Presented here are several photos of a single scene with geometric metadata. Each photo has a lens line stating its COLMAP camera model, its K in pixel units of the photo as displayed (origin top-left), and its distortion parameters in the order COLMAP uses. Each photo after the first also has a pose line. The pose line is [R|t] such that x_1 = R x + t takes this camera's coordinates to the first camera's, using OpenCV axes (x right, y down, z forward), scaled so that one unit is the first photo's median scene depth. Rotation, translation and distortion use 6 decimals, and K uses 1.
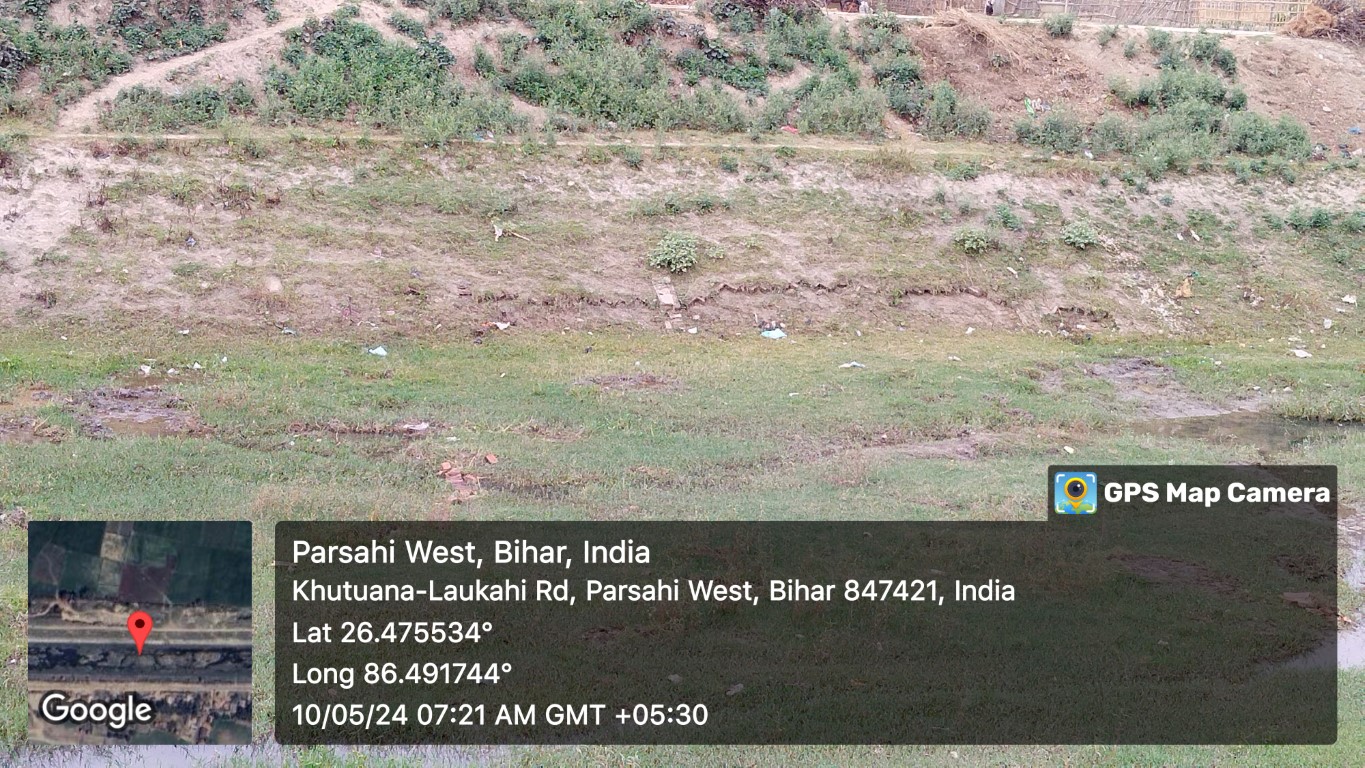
lens RADIAL K [[1096.2, 0, 695.5], [0, 1096.2, 387.9], [0, 0, 1]] dist [0.015011, -0.051280]
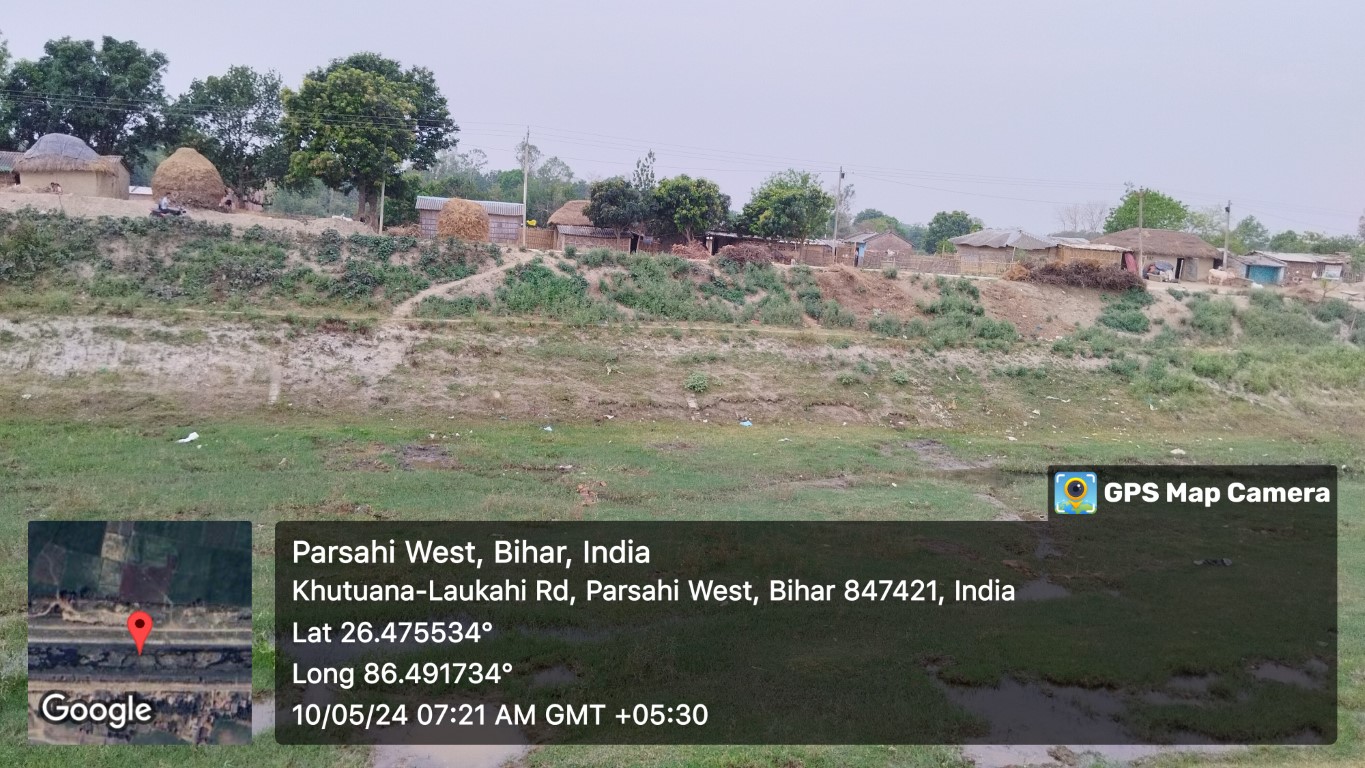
lens RADIAL K [[1096.2, 0, 679.8], [0, 1096.2, 356.3], [0, 0, 1]] dist [0.015011, -0.051280]
pose [[0.999665, 0.016524, -0.019917, -0.011074], [-0.017239, 0.999193, -0.036275, -0.097613], [0.019302, 0.036607, 0.999143, -1.001968]]
